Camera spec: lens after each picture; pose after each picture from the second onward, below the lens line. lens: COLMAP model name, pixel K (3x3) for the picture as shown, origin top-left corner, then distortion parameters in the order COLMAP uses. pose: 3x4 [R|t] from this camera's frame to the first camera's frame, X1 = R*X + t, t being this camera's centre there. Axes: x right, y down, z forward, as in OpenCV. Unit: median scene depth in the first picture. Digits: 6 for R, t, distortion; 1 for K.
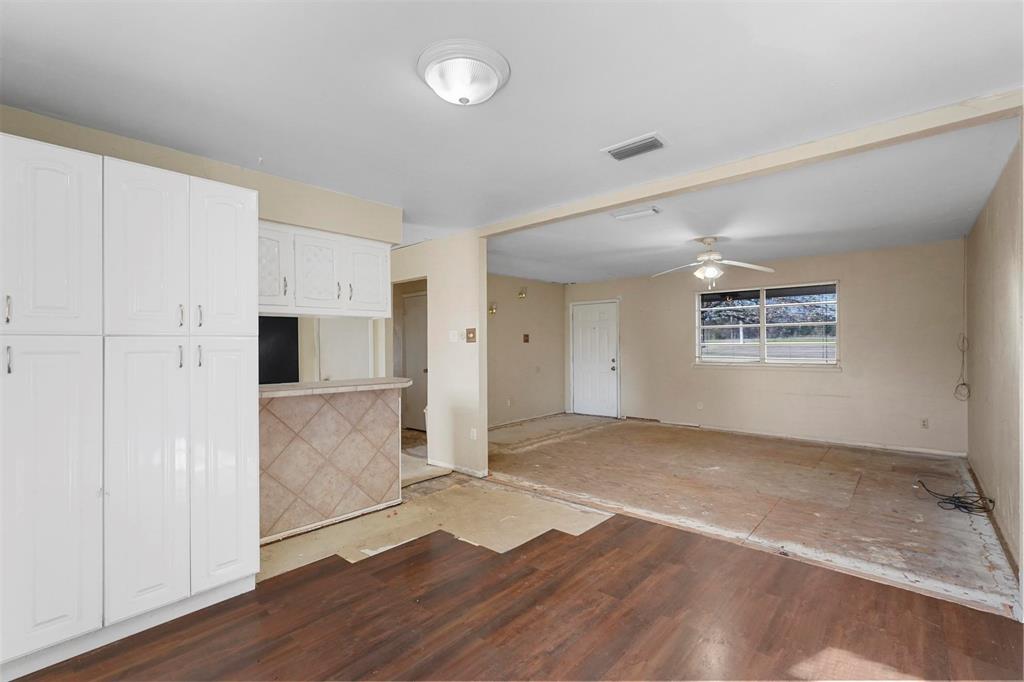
lens RADIAL K [[453.1, 0, 512.3], [0, 453.1, 344.2], [0, 0, 1]] dist [-0.002949, 0.000083]
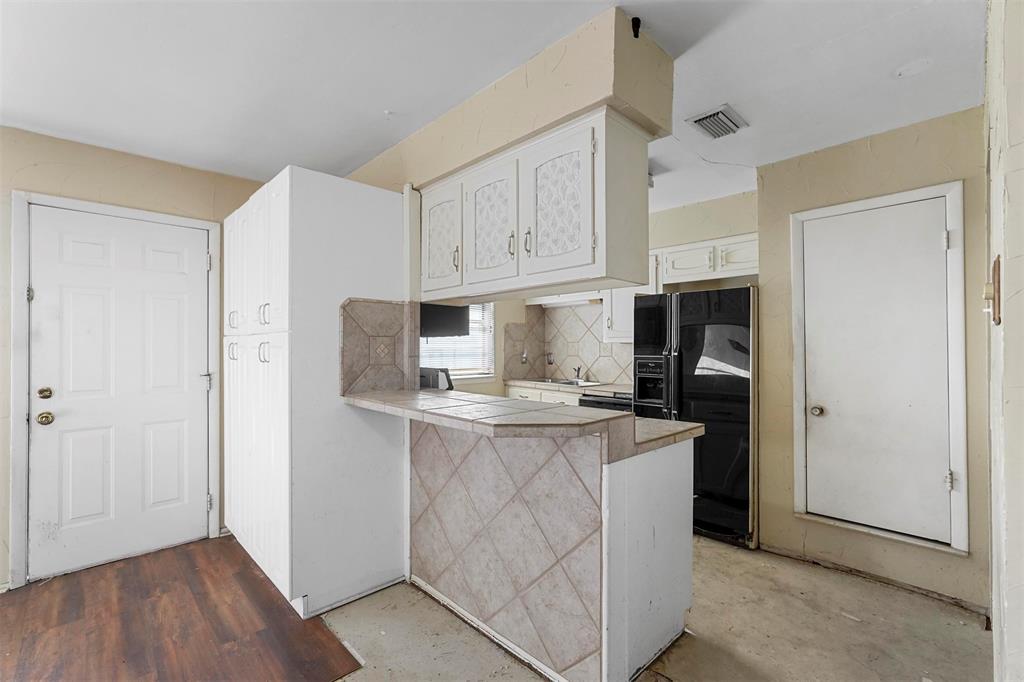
lens RADIAL K [[453.1, 0, 511.3], [0, 453.1, 344.8], [0, 0, 1]] dist [-0.002949, 0.000083]
pose [[-0.080279, 0.003323, -0.996767, 0.193544], [0.005427, 0.999981, 0.002897, 0.006072], [0.996758, -0.005177, -0.080295, 1.054192]]
